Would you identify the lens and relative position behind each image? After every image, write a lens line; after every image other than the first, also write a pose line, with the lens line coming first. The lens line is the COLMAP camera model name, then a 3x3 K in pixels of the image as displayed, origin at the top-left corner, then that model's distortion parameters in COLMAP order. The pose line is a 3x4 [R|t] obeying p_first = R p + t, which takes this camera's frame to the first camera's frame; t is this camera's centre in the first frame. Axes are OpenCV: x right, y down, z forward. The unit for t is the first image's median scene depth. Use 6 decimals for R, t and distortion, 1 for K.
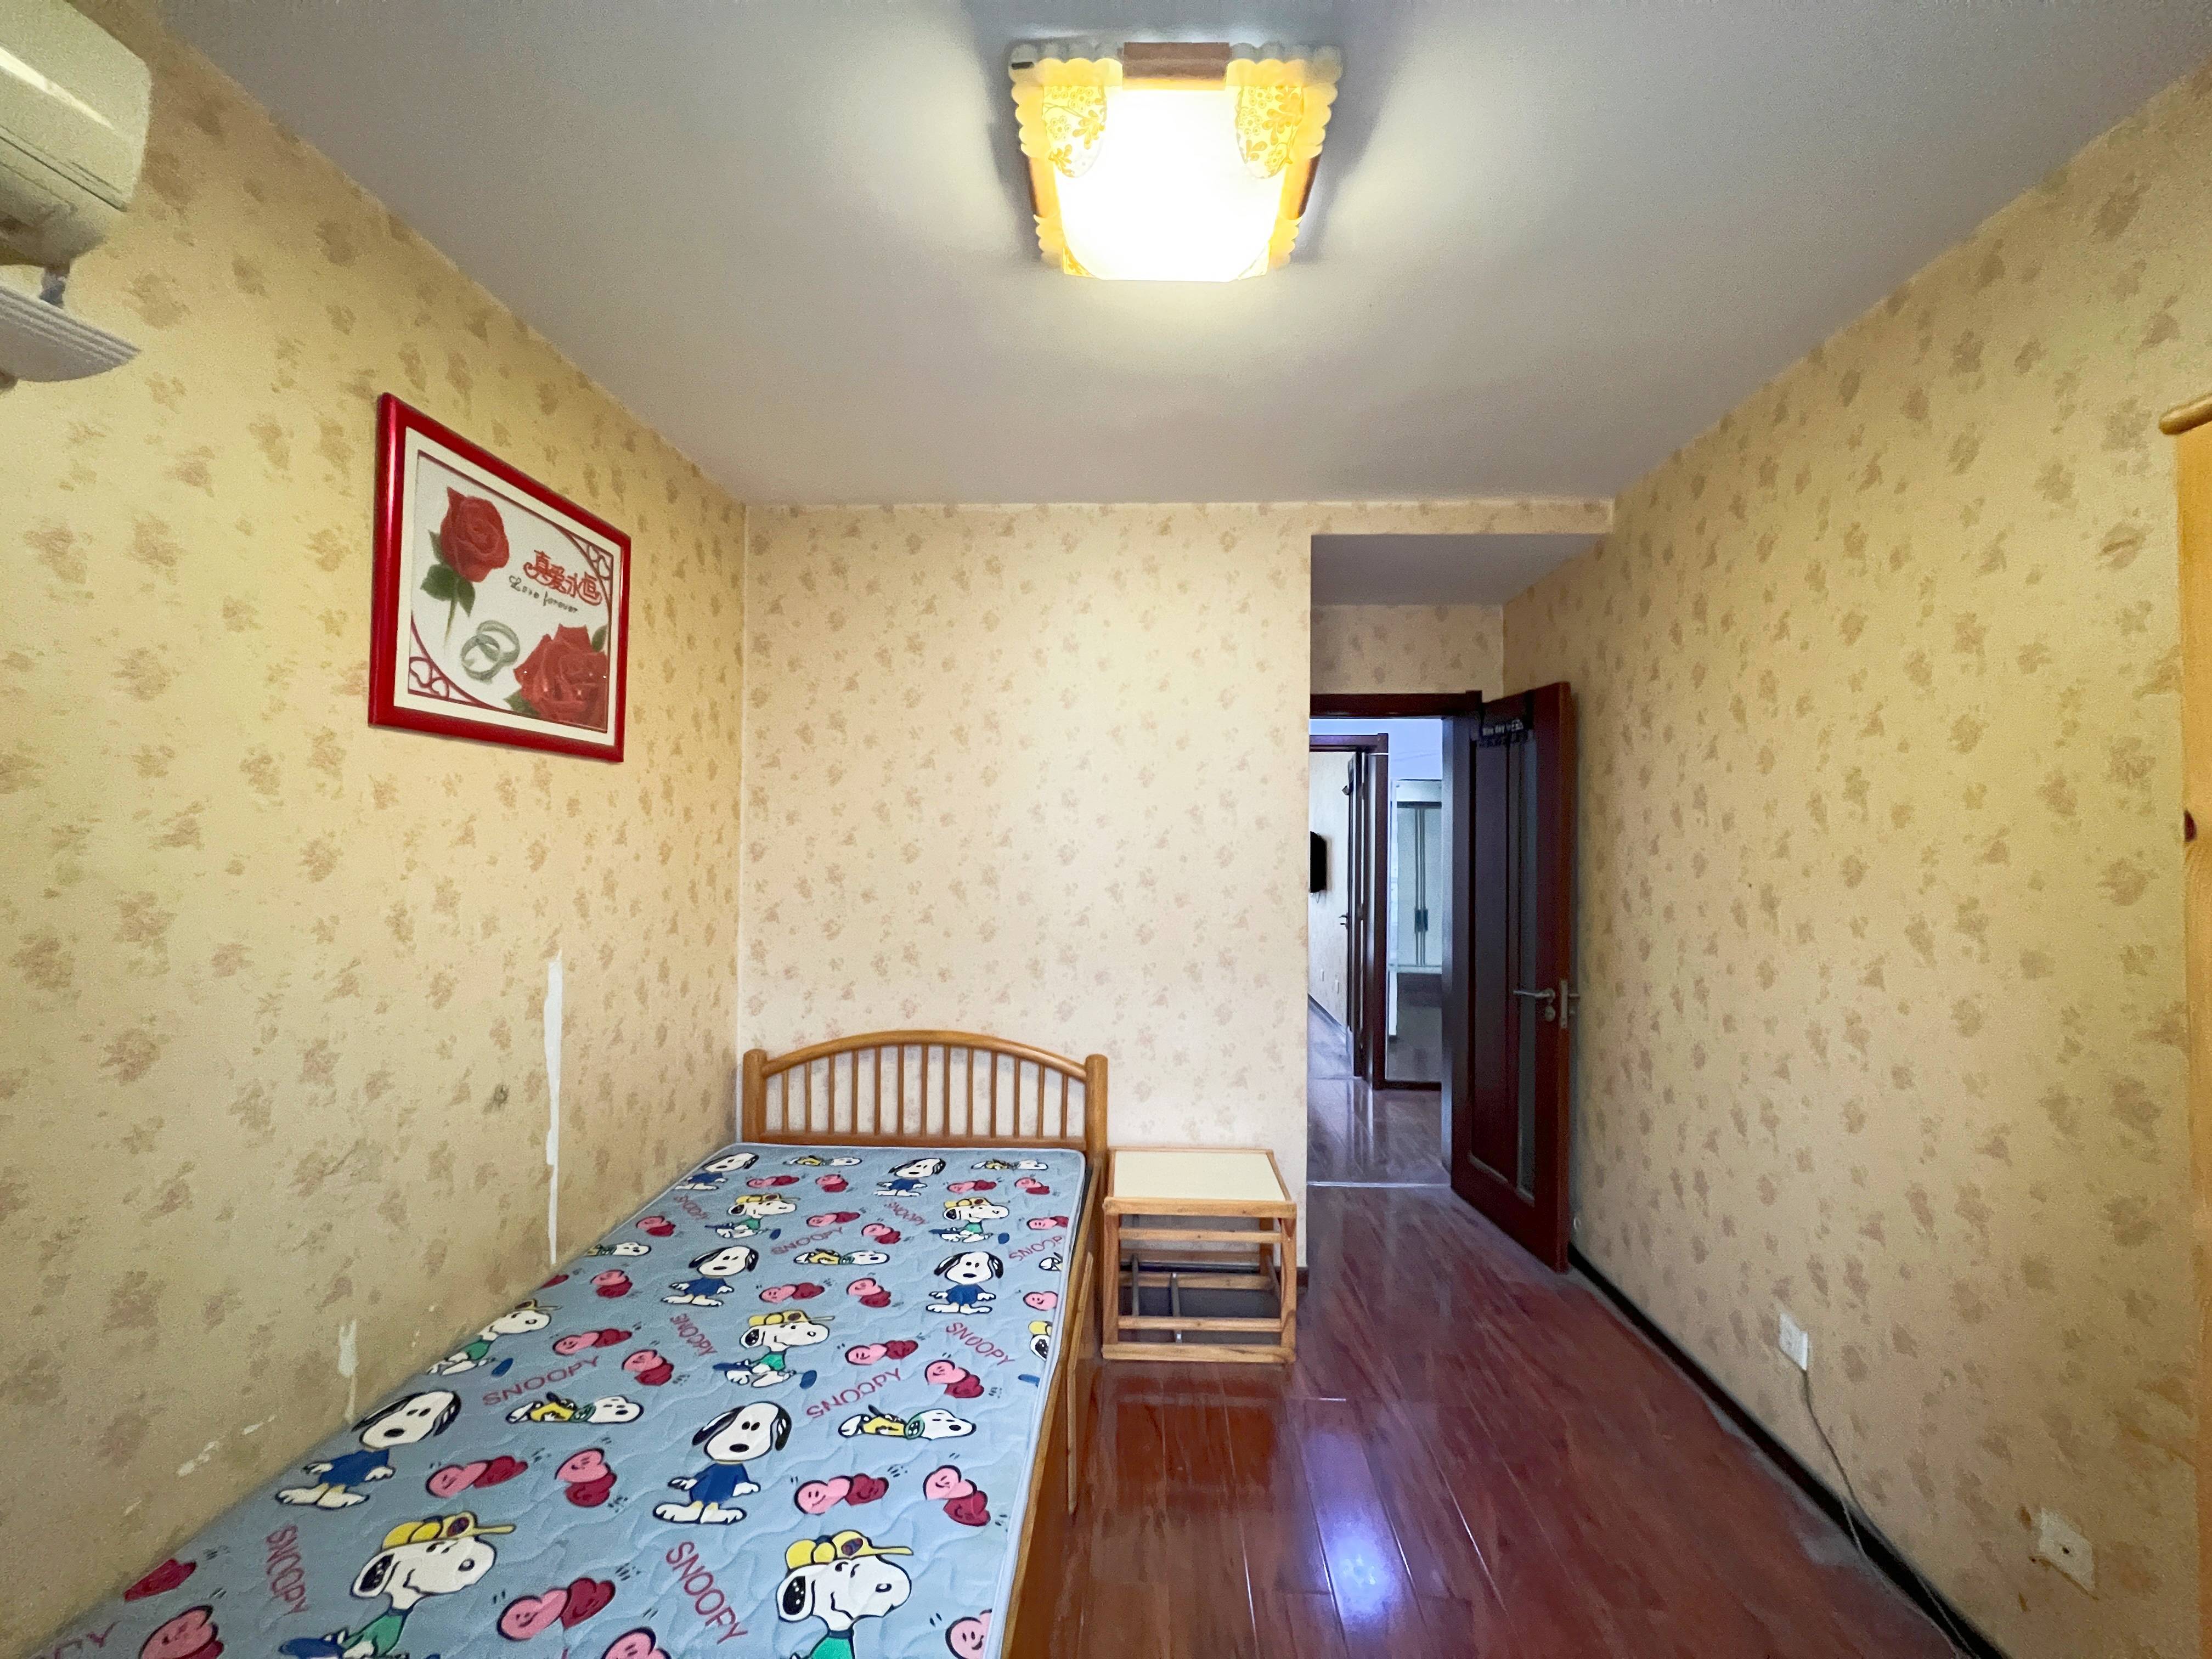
lens RADIAL K [[886.3, 0, 1095.3], [0, 886.3, 831.0], [0, 0, 1]] dist [0.000096, 0.000089]
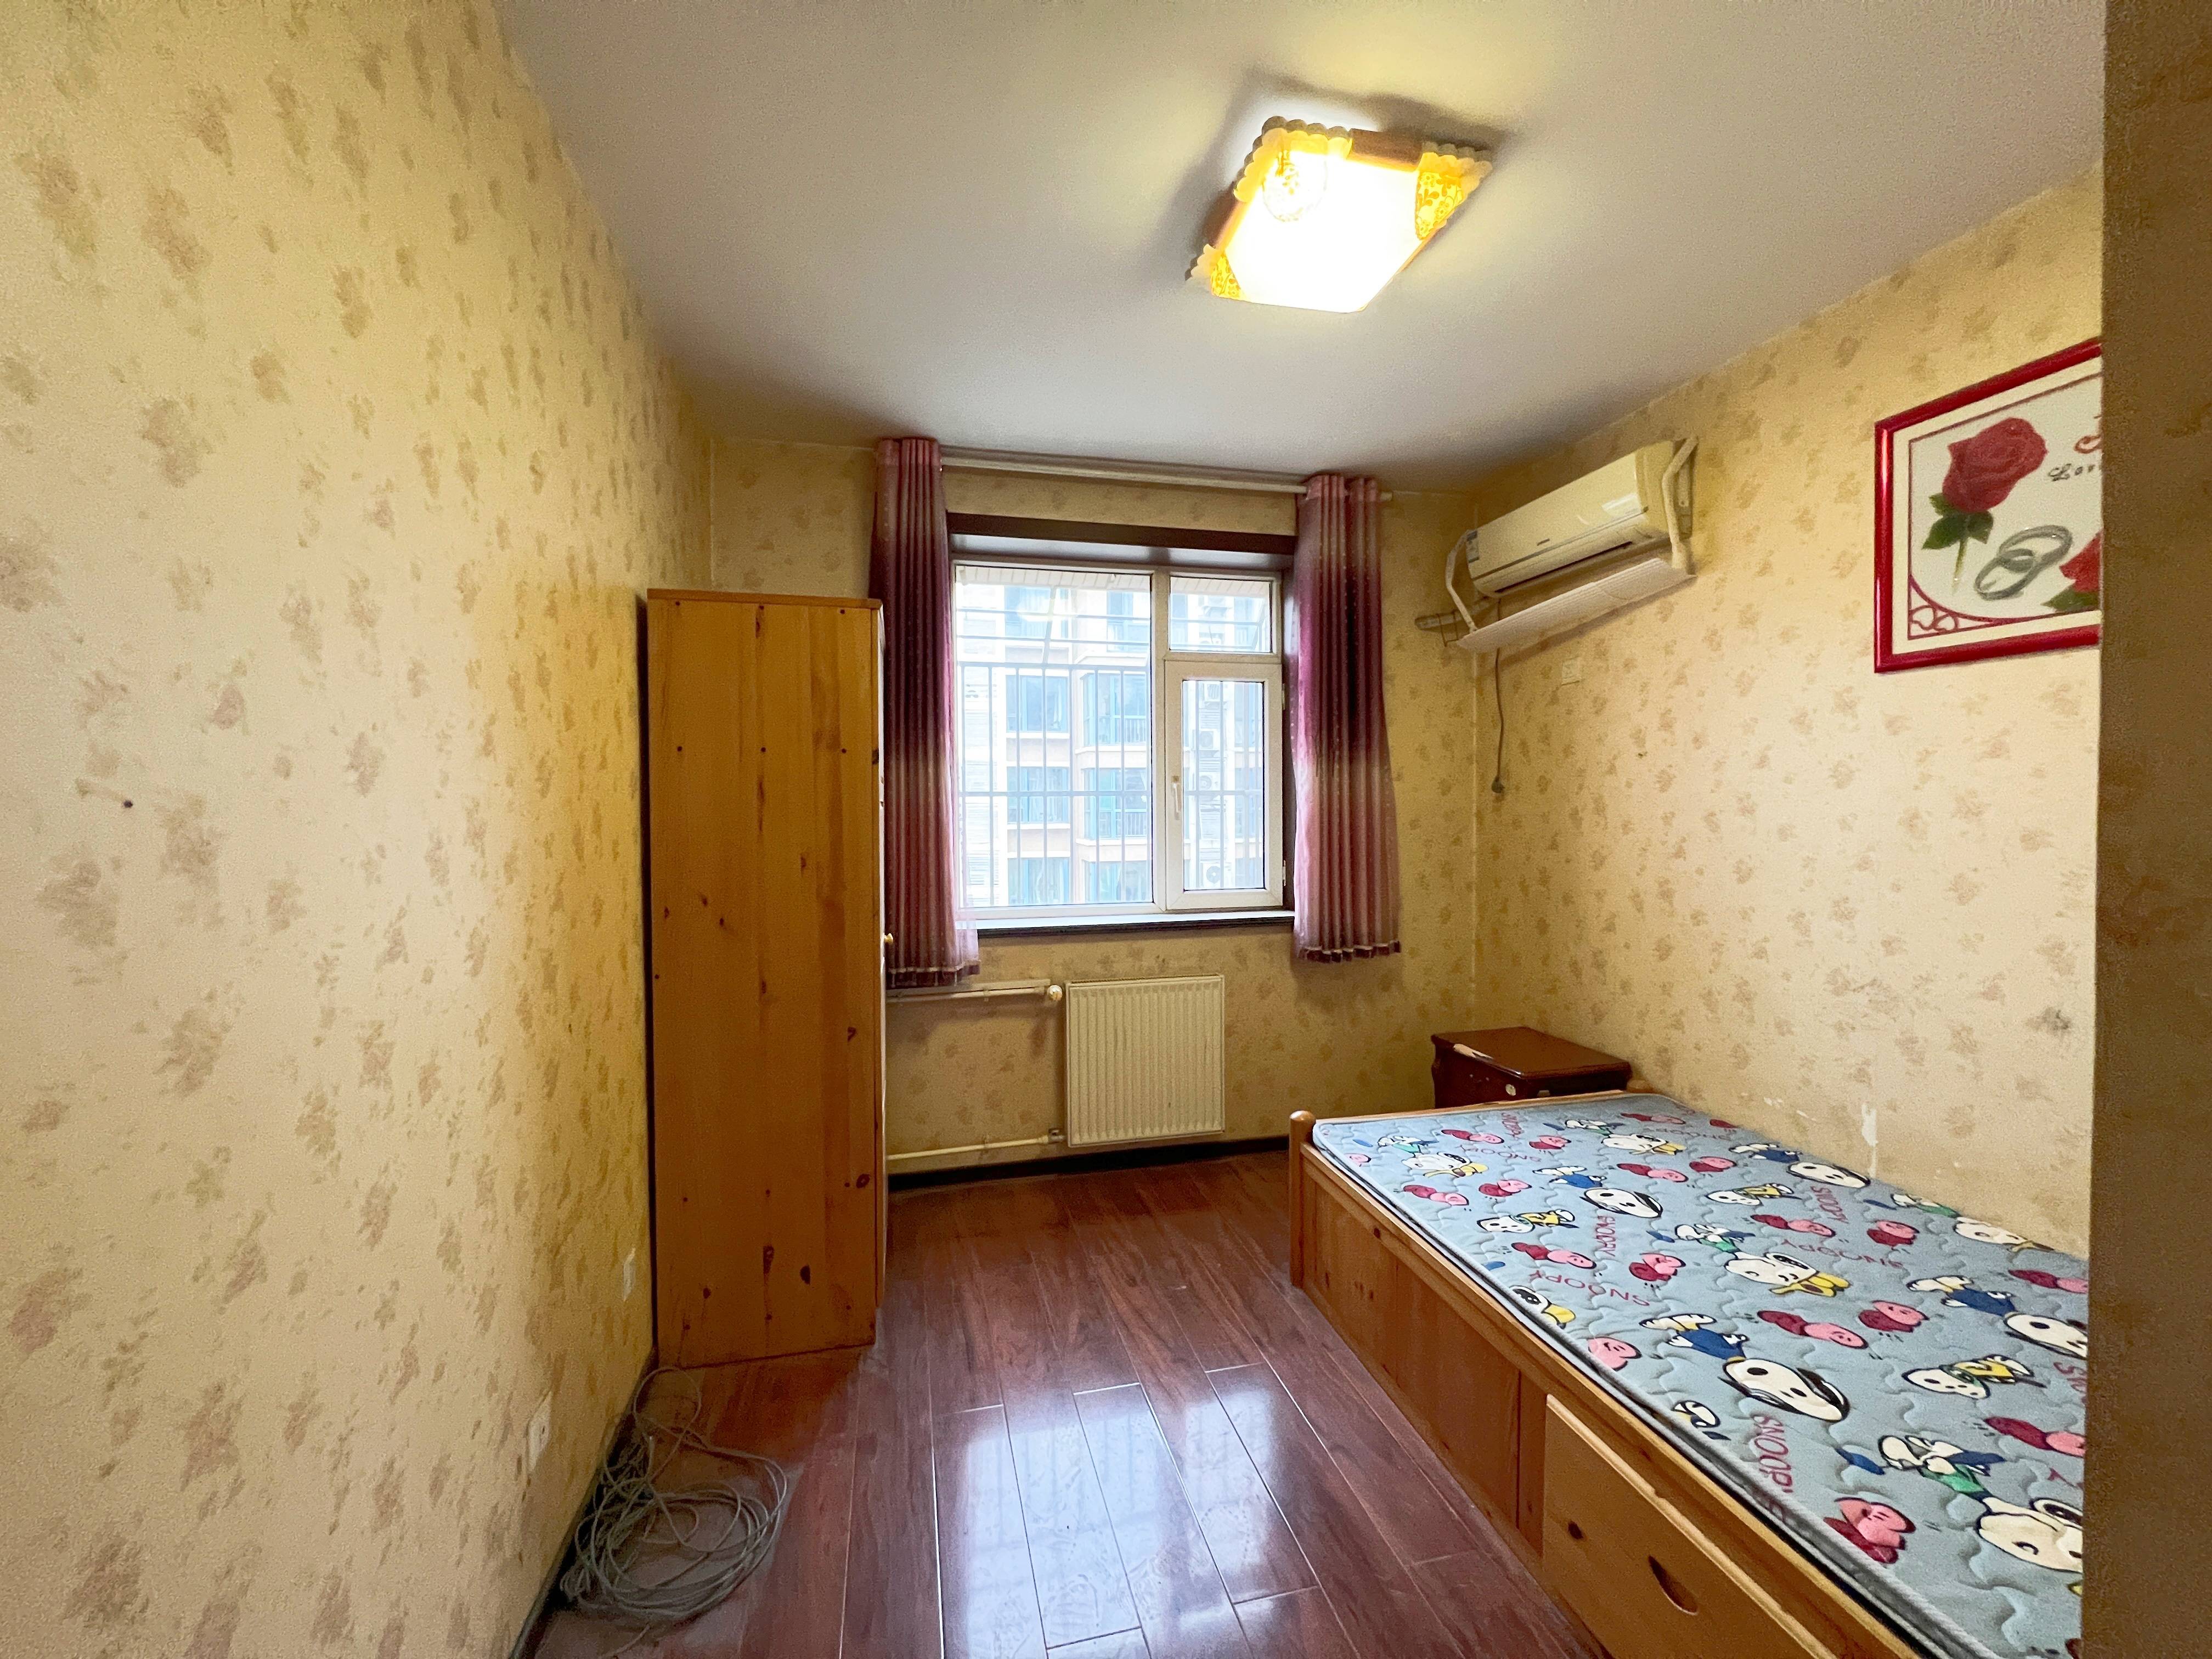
lens RADIAL K [[886.3, 0, 1108.7], [0, 886.3, 820.2], [0, 0, 1]] dist [0.000096, 0.000089]
pose [[-0.957319, 0.004072, -0.289005, 0.627097], [0.002143, 0.999973, 0.006992, 0.082087], [0.289025, 0.006074, -0.957302, 1.769408]]
